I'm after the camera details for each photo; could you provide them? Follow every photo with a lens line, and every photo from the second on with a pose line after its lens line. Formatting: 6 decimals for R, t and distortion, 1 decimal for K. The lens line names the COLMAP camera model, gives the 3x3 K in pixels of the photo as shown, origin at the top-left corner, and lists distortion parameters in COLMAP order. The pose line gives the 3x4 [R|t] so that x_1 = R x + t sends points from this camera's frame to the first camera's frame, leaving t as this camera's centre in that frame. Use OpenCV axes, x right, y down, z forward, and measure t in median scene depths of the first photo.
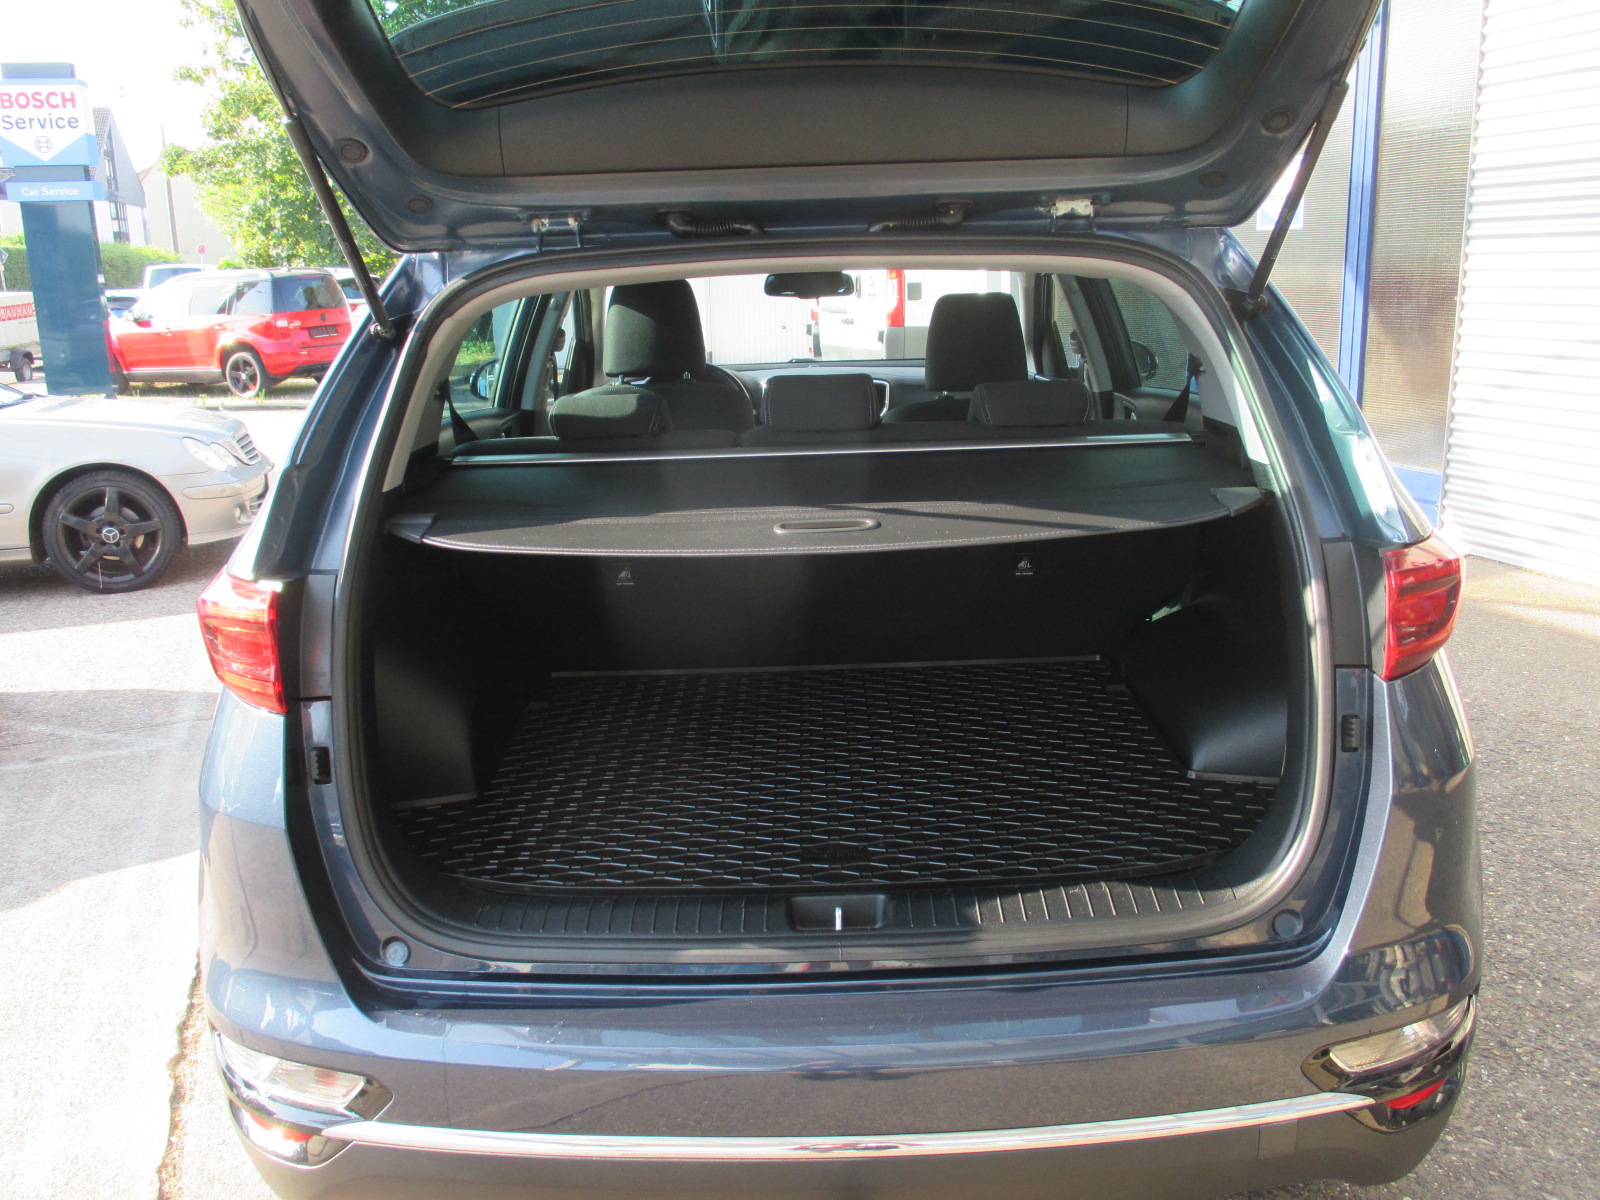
lens RADIAL K [[1325.0, 0, 801.2], [0, 1325.0, 592.9], [0, 0, 1]] dist [-0.029340, -0.000183]
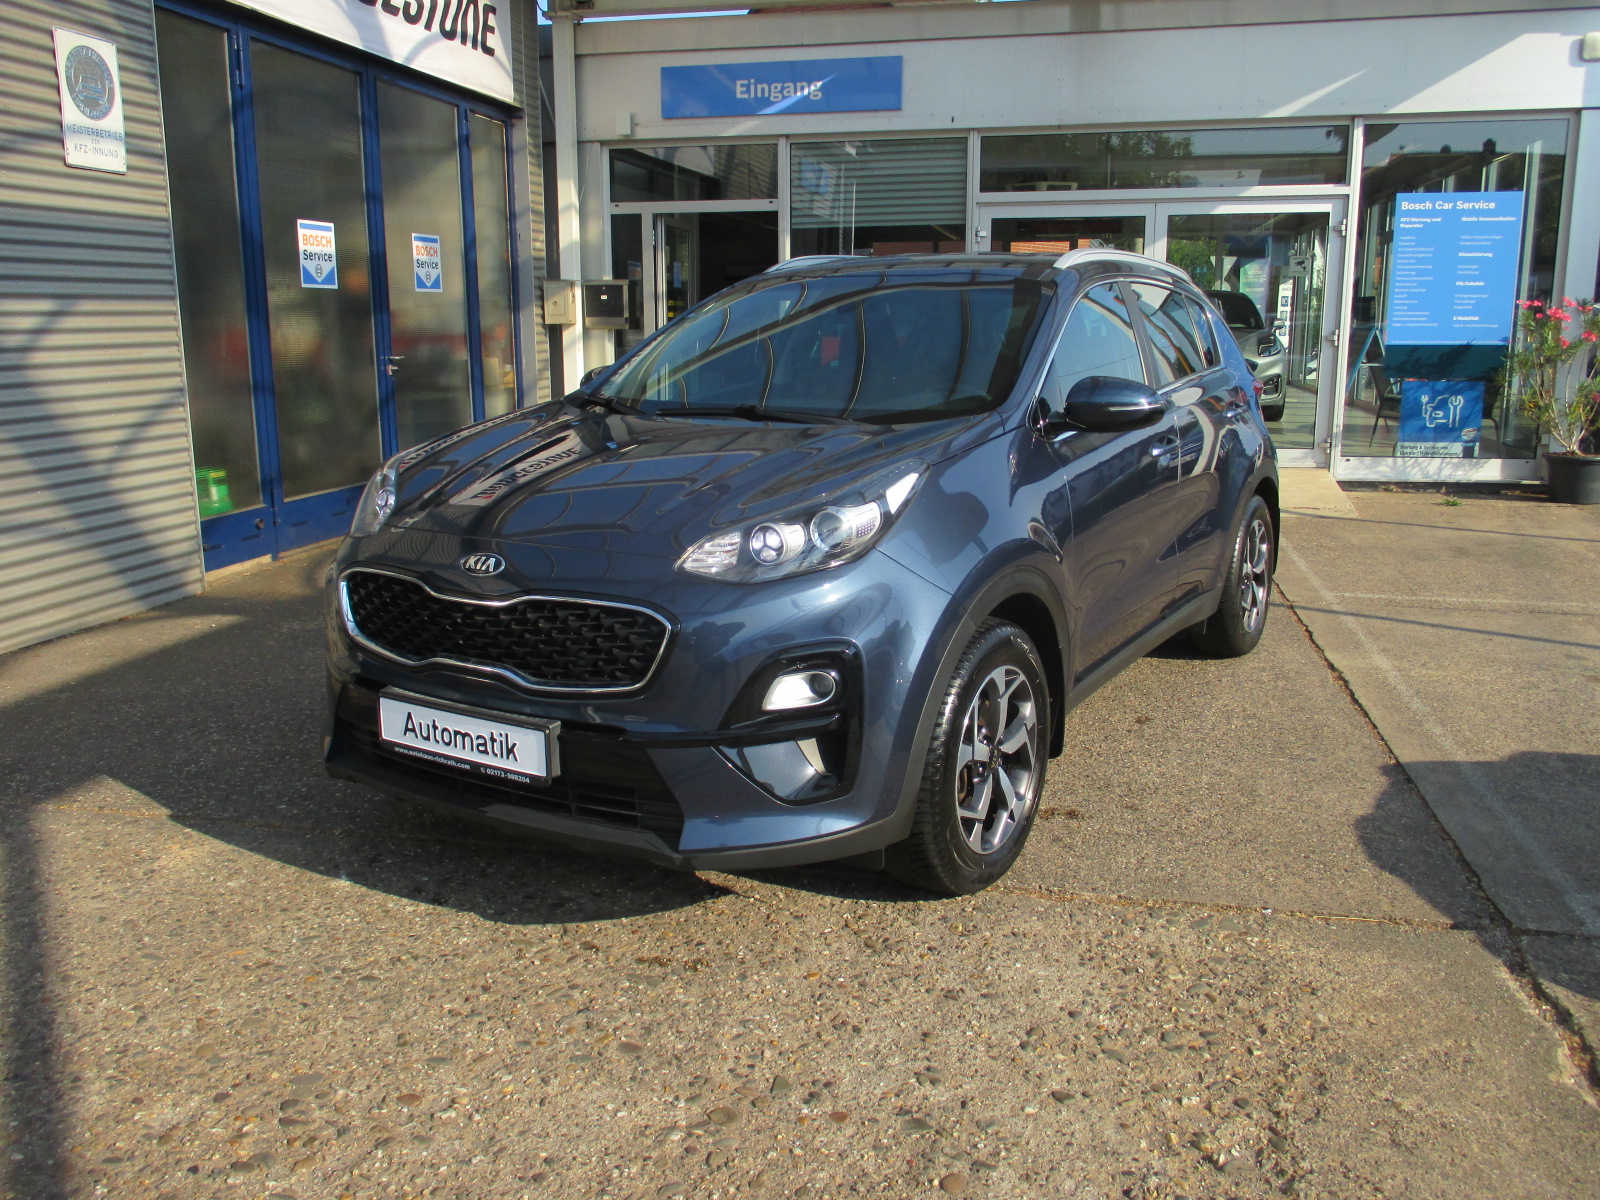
lens RADIAL K [[1325.0, 0, 801.7], [0, 1325.0, 595.8], [0, 0, 1]] dist [-0.029340, -0.000183]
pose [[-0.853868, -0.073990, 0.515203, -0.461246], [0.152193, 0.911091, 0.383081, -0.382134], [-0.497741, 0.405511, -0.766691, 1.678869]]
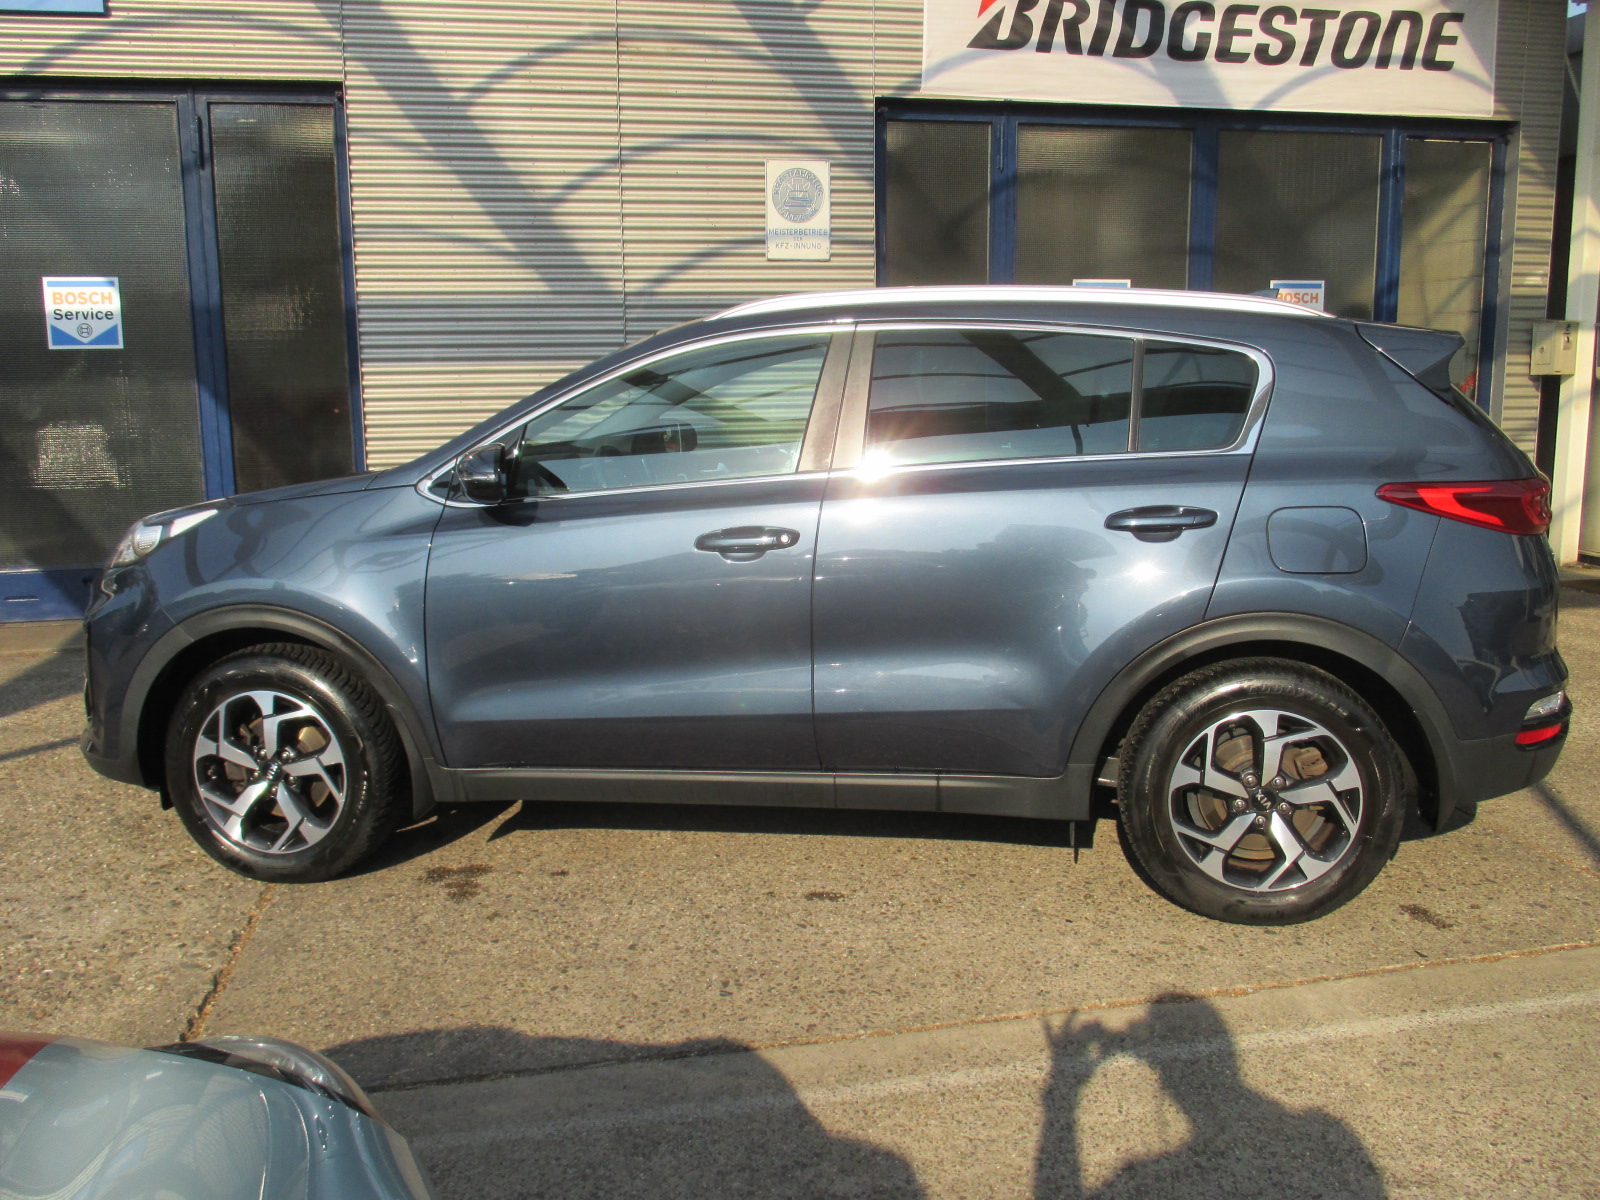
lens RADIAL K [[1325.0, 0, 819.9], [0, 1325.0, 596.8], [0, 0, 1]] dist [-0.029340, -0.000183]
pose [[0.135387, -0.135328, 0.981507, -0.926841], [0.242484, 0.965028, 0.099608, -0.108645], [-0.960662, 0.224514, 0.163467, 0.615534]]
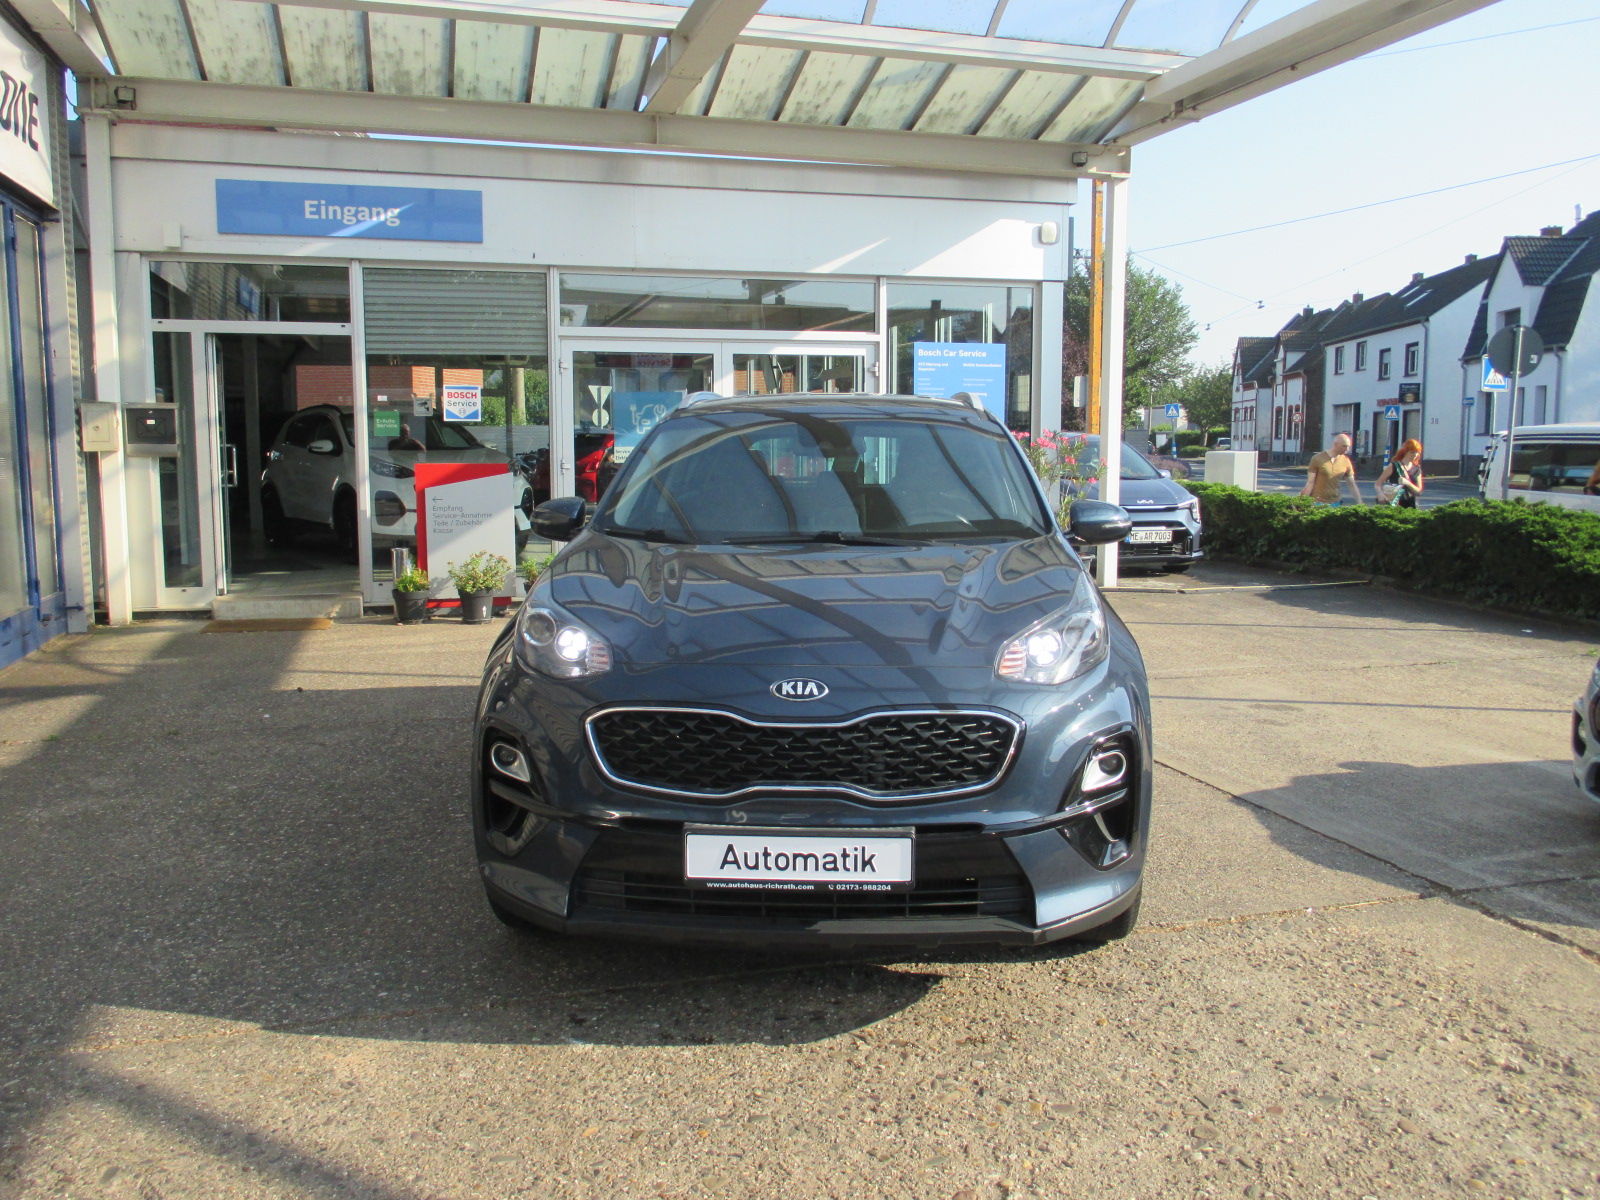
lens RADIAL K [[1325.0, 0, 802.9], [0, 1325.0, 600.8], [0, 0, 1]] dist [-0.029340, -0.000183]
pose [[-0.998467, 0.022927, 0.050383, -0.021732], [0.039158, 0.935876, 0.350146, -0.450186], [-0.039125, 0.351582, -0.935339, 1.870053]]
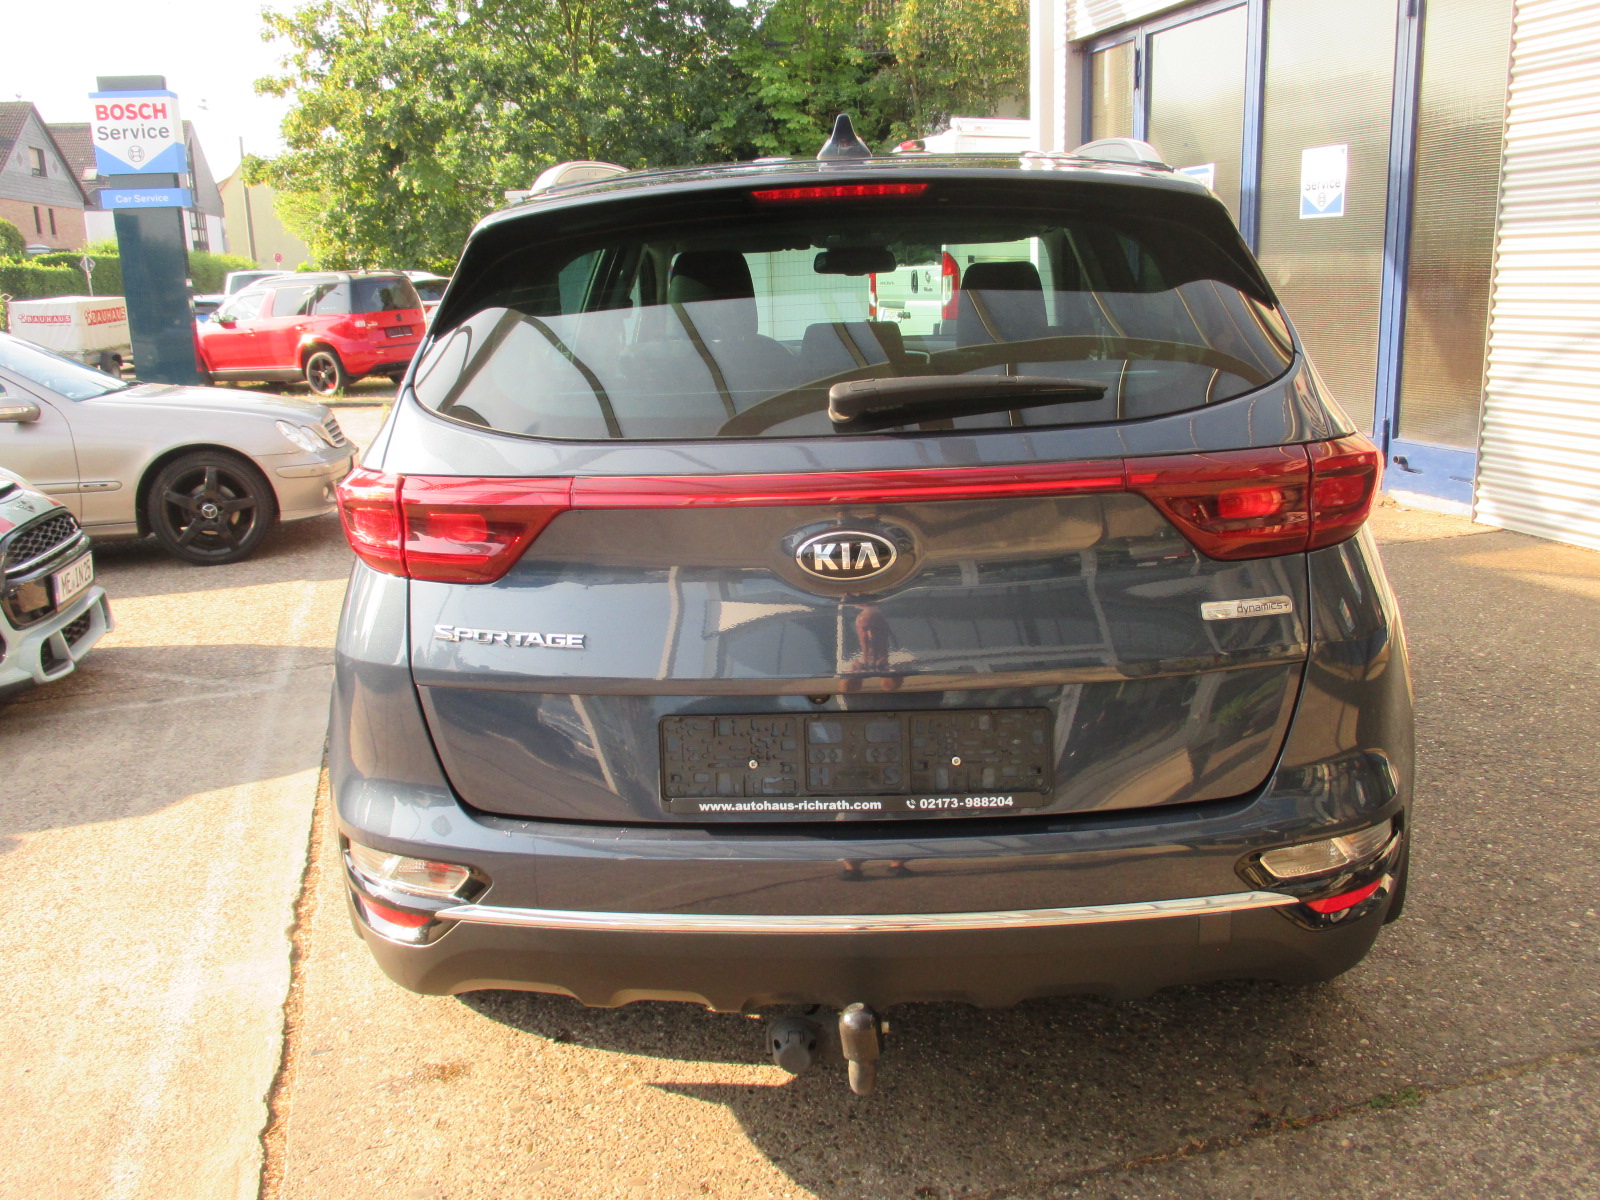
lens RADIAL K [[1325.0, 0, 799.1], [0, 1325.0, 593.2], [0, 0, 1]] dist [-0.029340, -0.000183]
pose [[0.998788, 0.003277, -0.049111, 0.012628], [-0.003431, 0.999989, -0.003051, 0.036718], [0.049101, 0.003216, 0.998789, -0.075618]]
